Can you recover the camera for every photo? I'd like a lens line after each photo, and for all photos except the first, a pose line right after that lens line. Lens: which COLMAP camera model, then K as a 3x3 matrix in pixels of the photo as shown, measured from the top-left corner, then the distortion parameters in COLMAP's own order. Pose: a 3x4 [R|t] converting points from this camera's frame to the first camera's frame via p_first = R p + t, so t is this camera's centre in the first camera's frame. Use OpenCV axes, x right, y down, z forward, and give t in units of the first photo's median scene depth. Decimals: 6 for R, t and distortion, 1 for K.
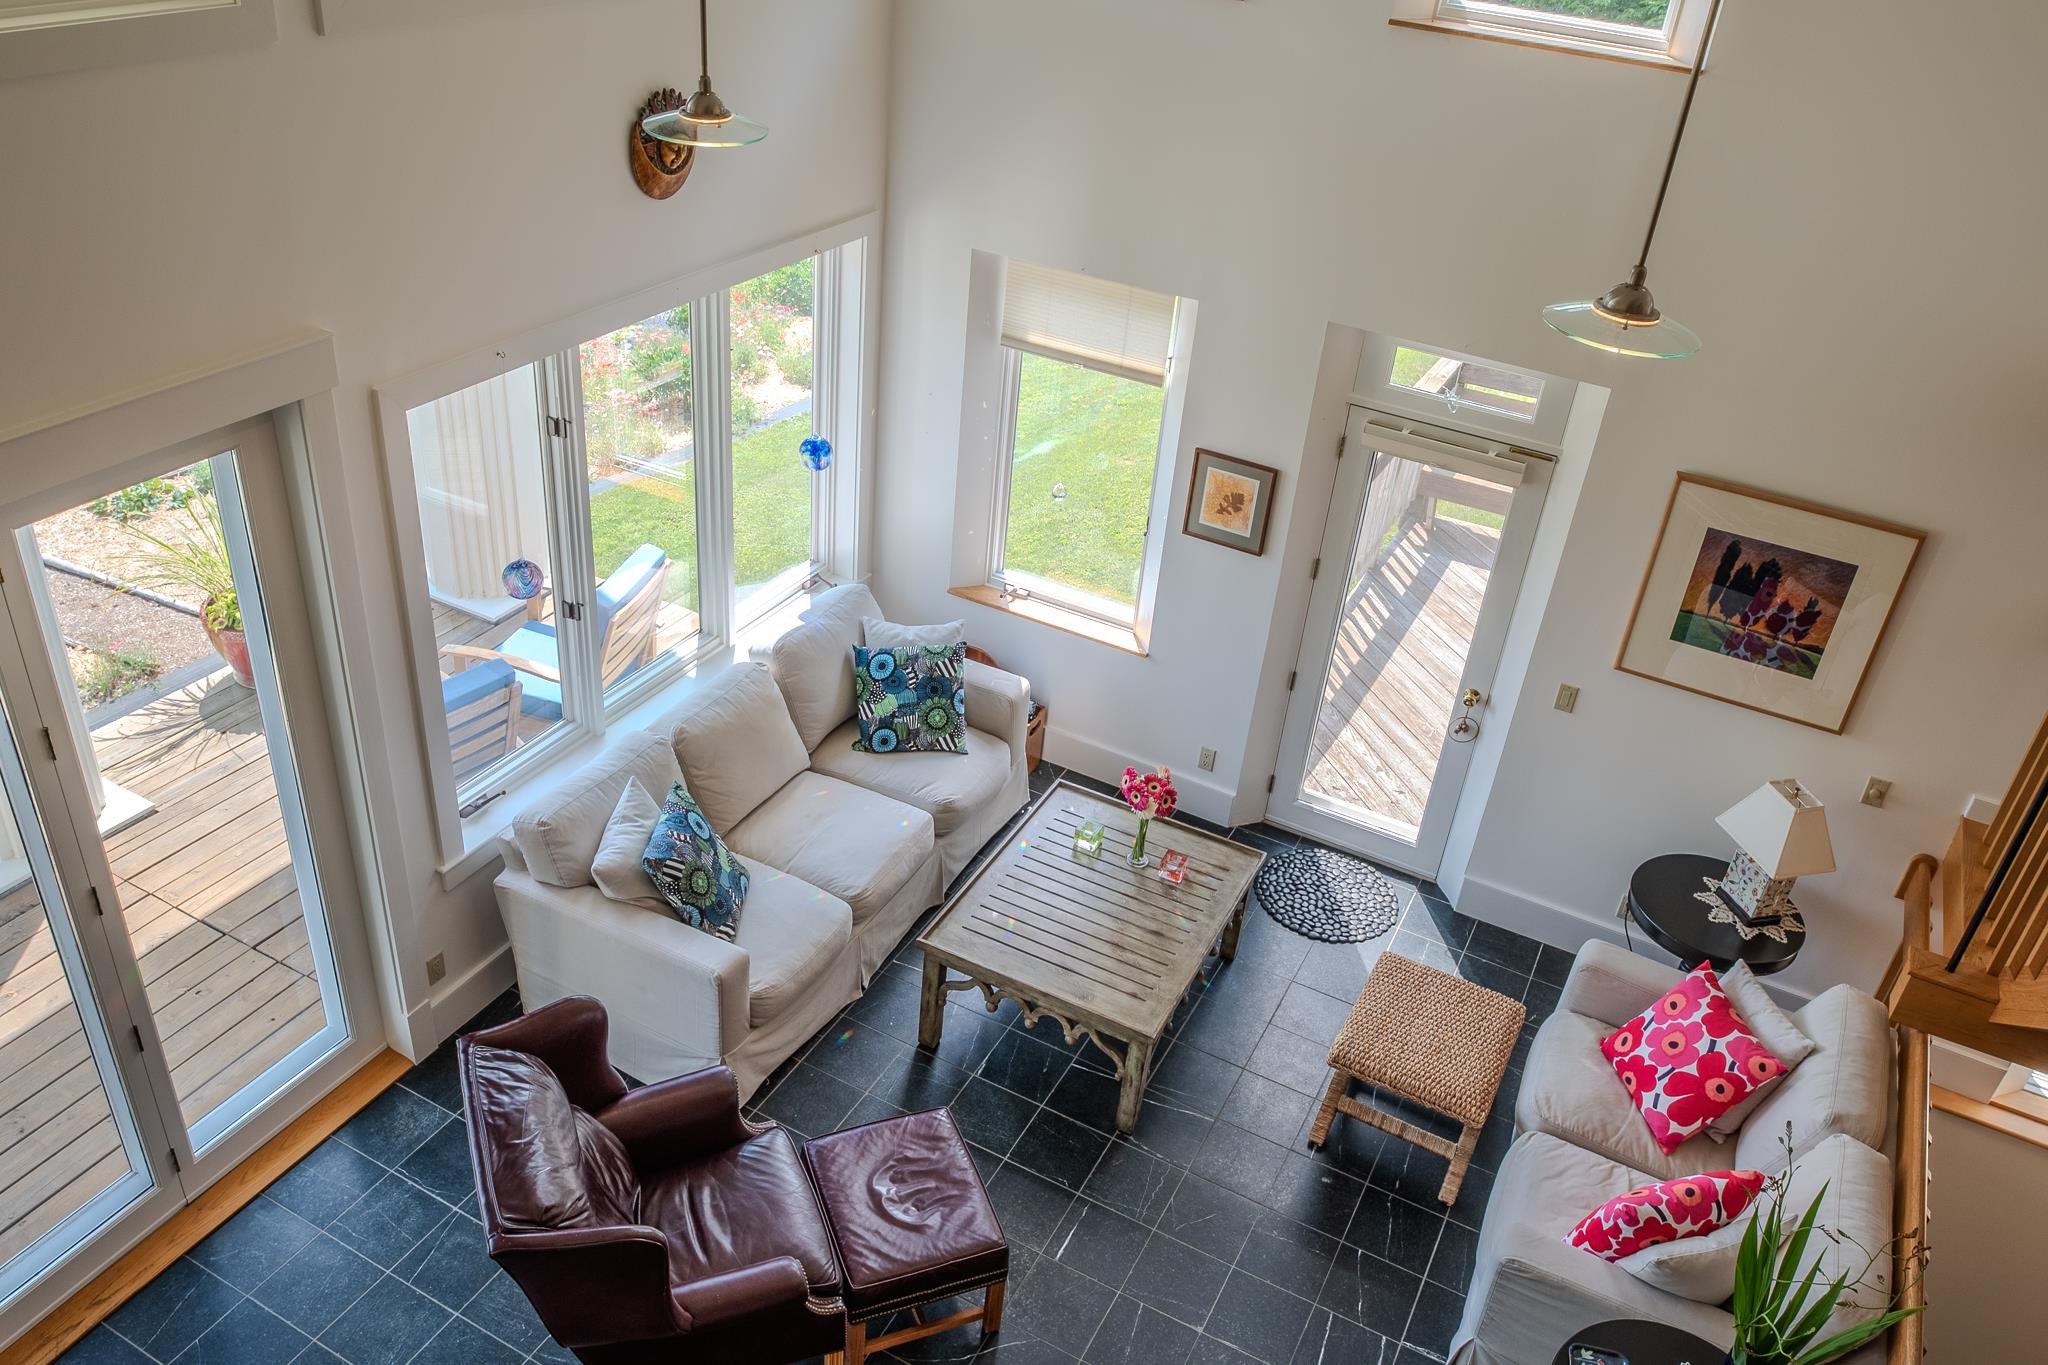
lens RADIAL K [[1584.4, 0, 1024.2], [0, 1584.4, 681.1], [0, 0, 1]] dist [-0.031032, 0.015641]
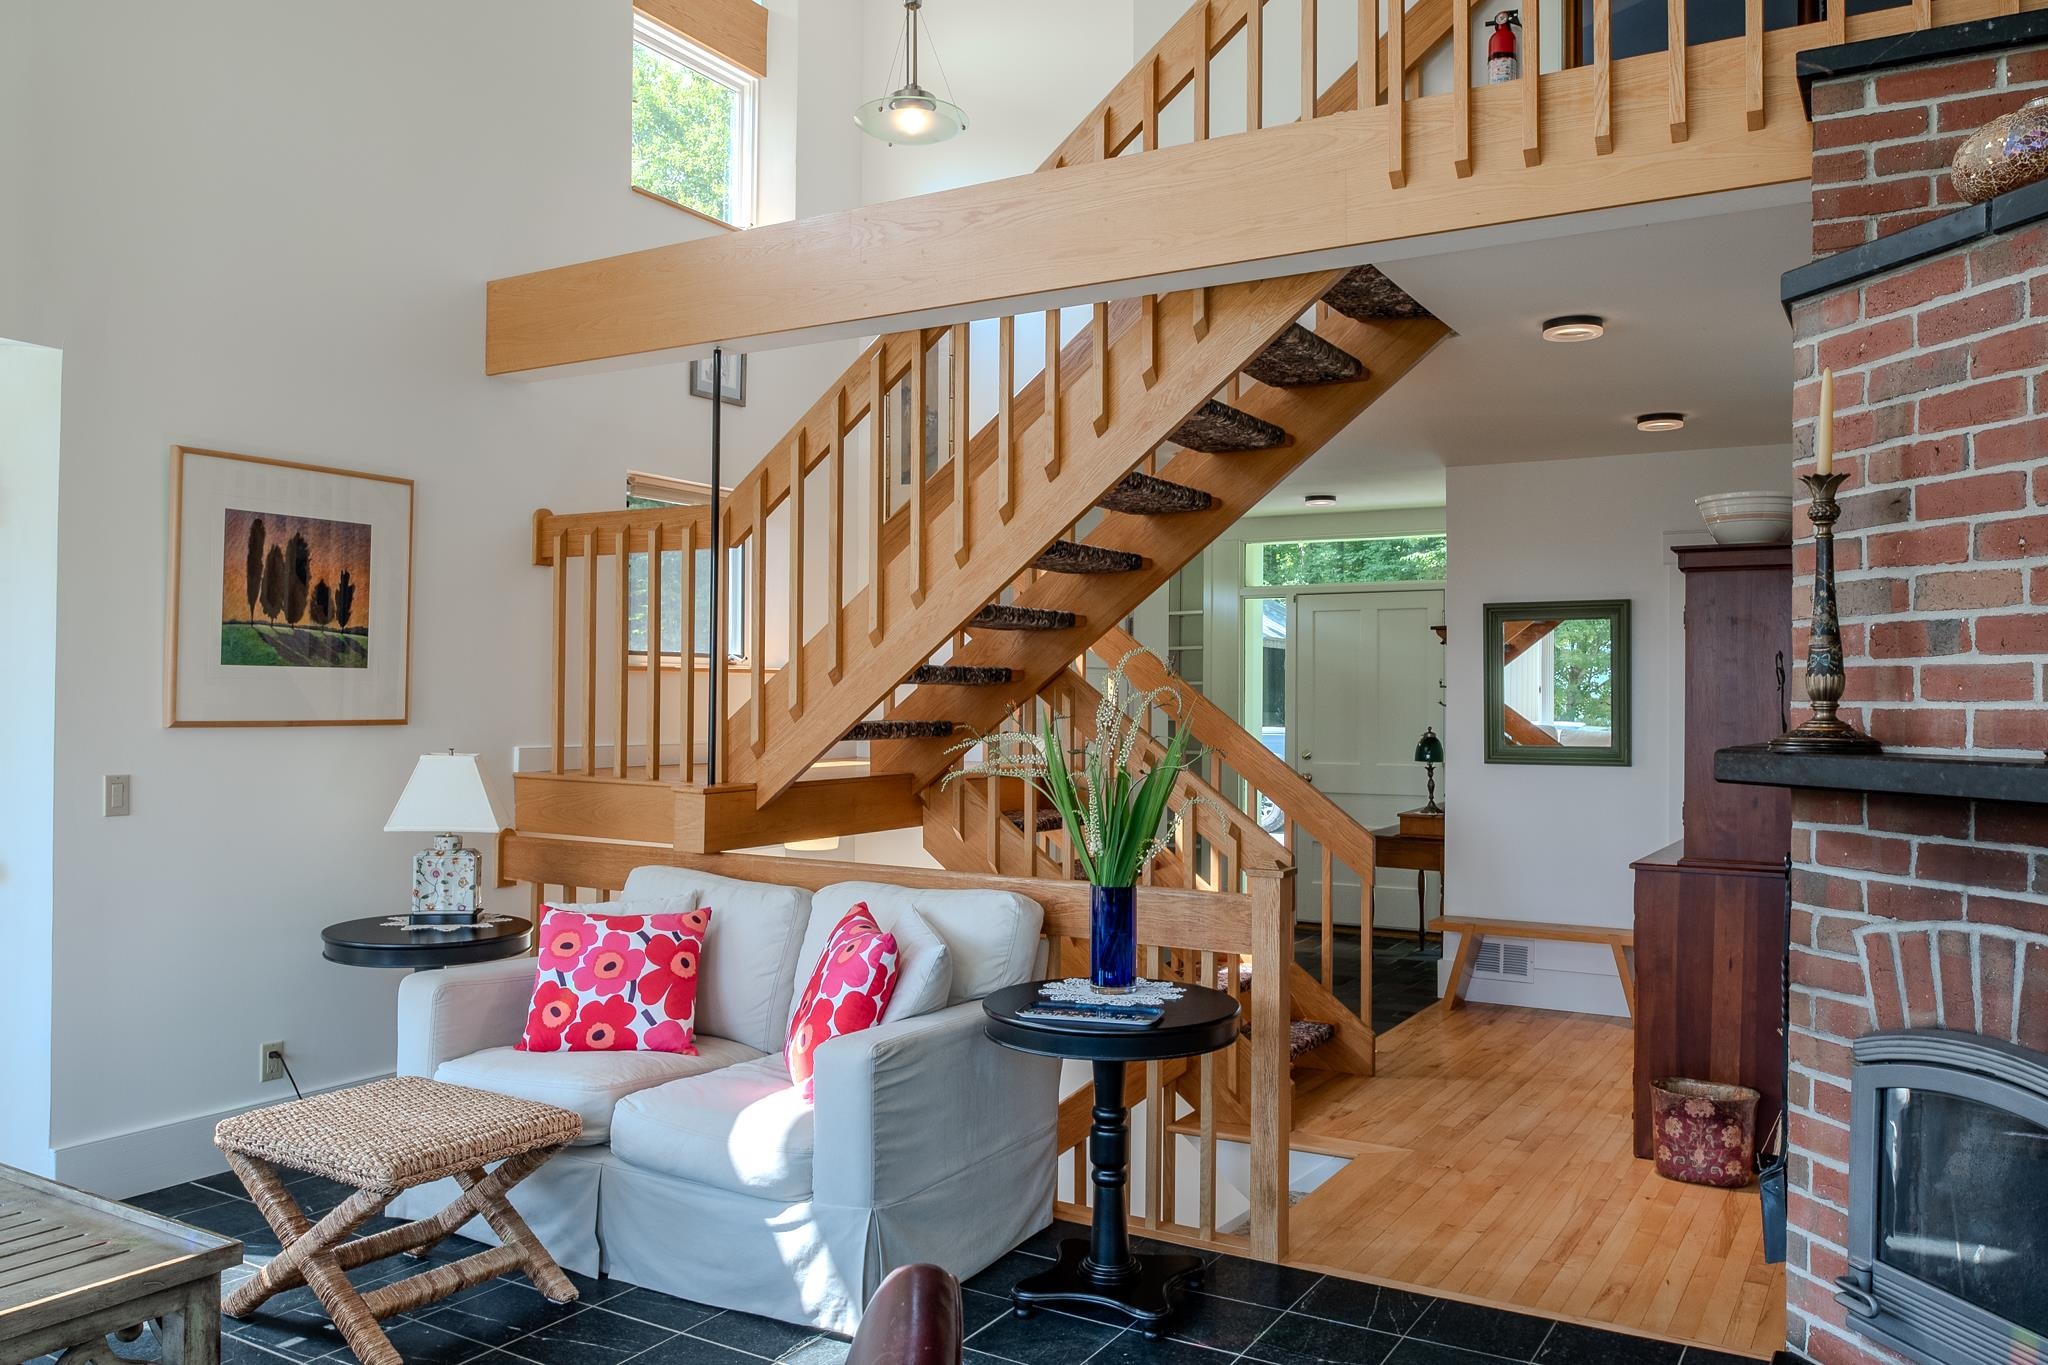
lens RADIAL K [[1584.4, 0, 1028.1], [0, 1584.4, 684.8], [0, 0, 1]] dist [-0.031032, 0.015641]
pose [[0.048339, -0.061947, 0.996908, -0.389670], [0.524567, 0.850927, 0.027440, 0.184993], [-0.849996, 0.521618, 0.073628, 0.627839]]
